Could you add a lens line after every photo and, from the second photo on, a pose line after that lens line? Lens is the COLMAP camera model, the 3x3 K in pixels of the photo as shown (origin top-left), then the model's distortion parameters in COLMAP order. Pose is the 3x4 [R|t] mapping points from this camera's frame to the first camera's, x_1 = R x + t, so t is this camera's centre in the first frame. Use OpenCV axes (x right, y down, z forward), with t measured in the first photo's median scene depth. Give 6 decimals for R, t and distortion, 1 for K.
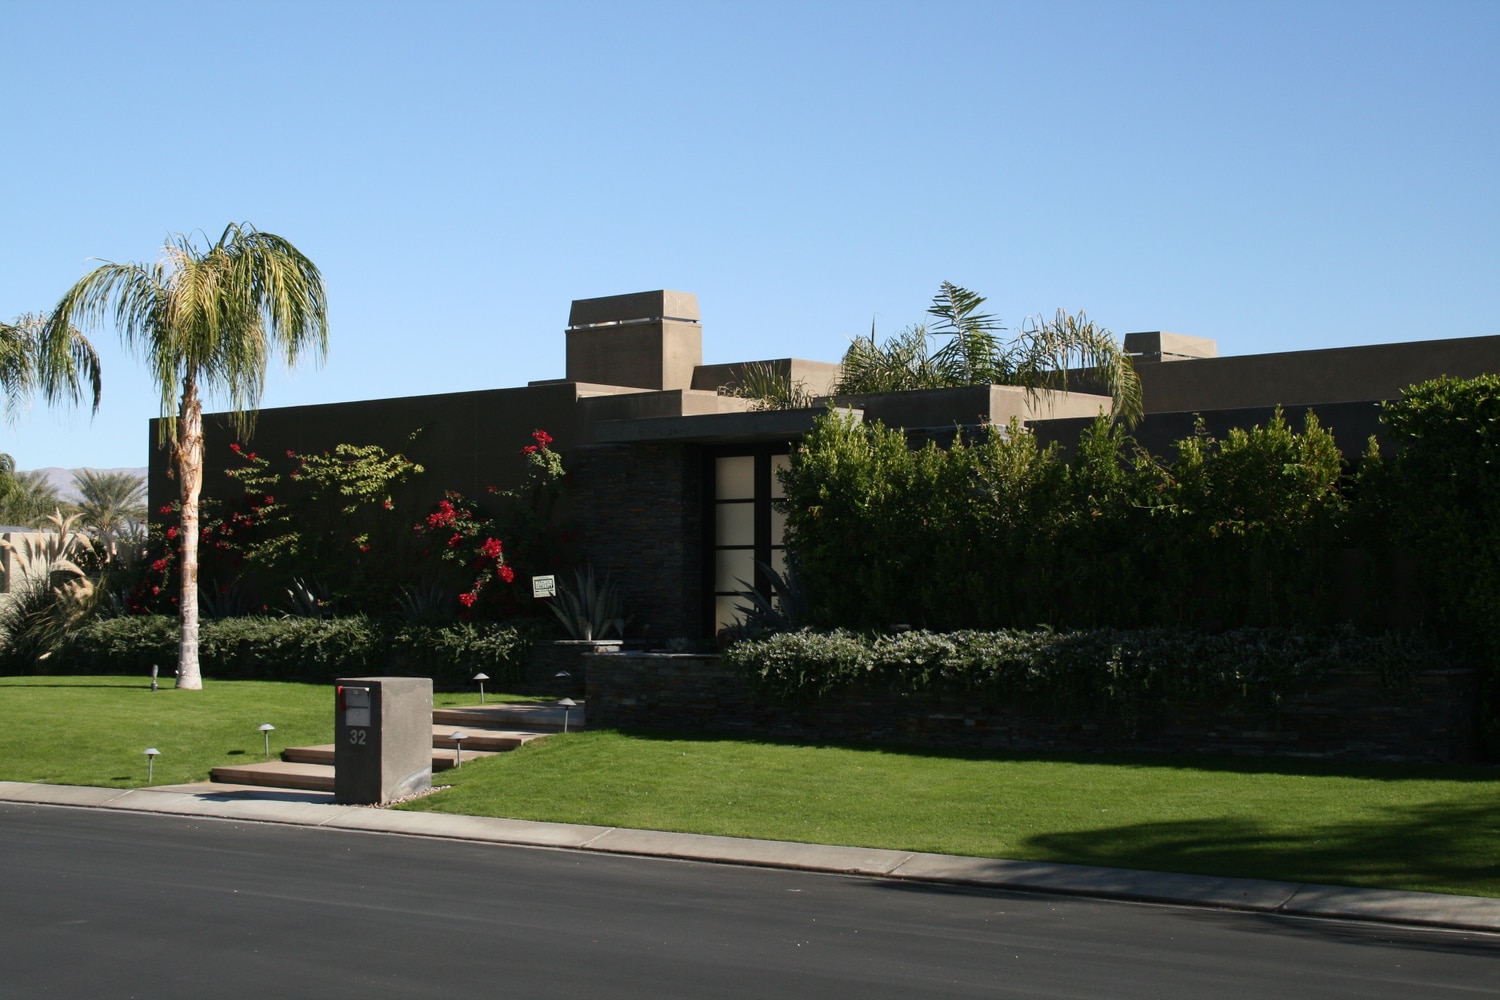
lens RADIAL K [[1431.0, 0, 750.2], [0, 1431.0, 496.5], [0, 0, 1]] dist [-0.008677, 0.000000]
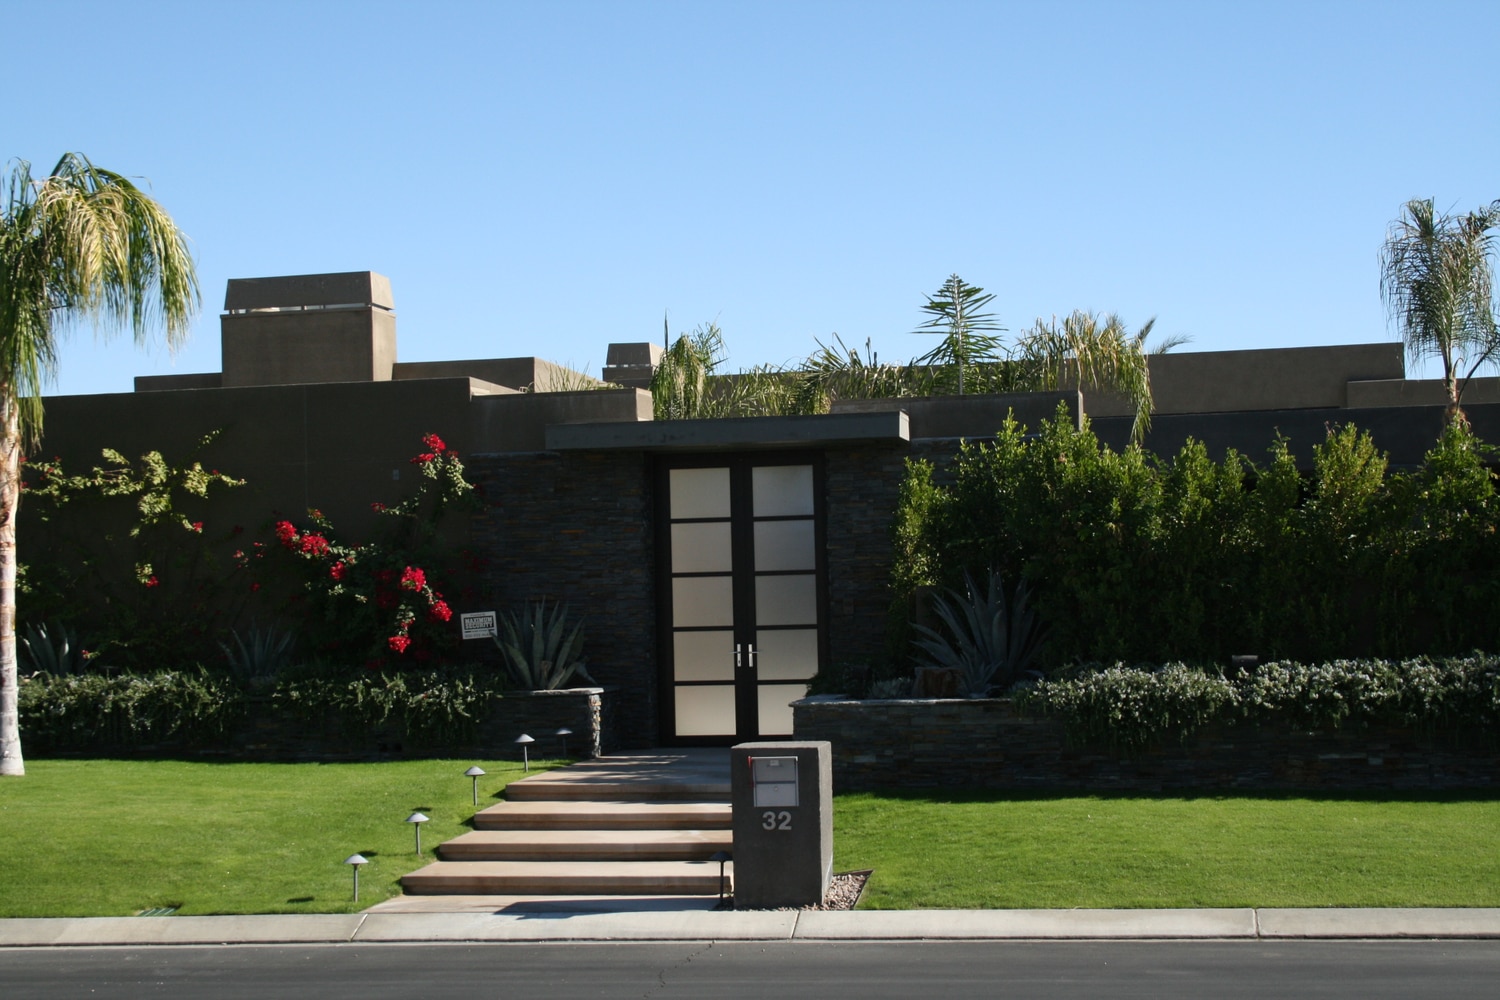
lens RADIAL K [[1581.7, 0, 749.9], [0, 1581.7, 503.9], [0, 0, 1]] dist [-0.009289, 0.000000]
pose [[0.947538, 0.000908, 0.319643, -0.437628], [0.002073, 0.999957, -0.008987, 0.003055], [-0.319637, 0.009178, 0.947495, 0.147346]]
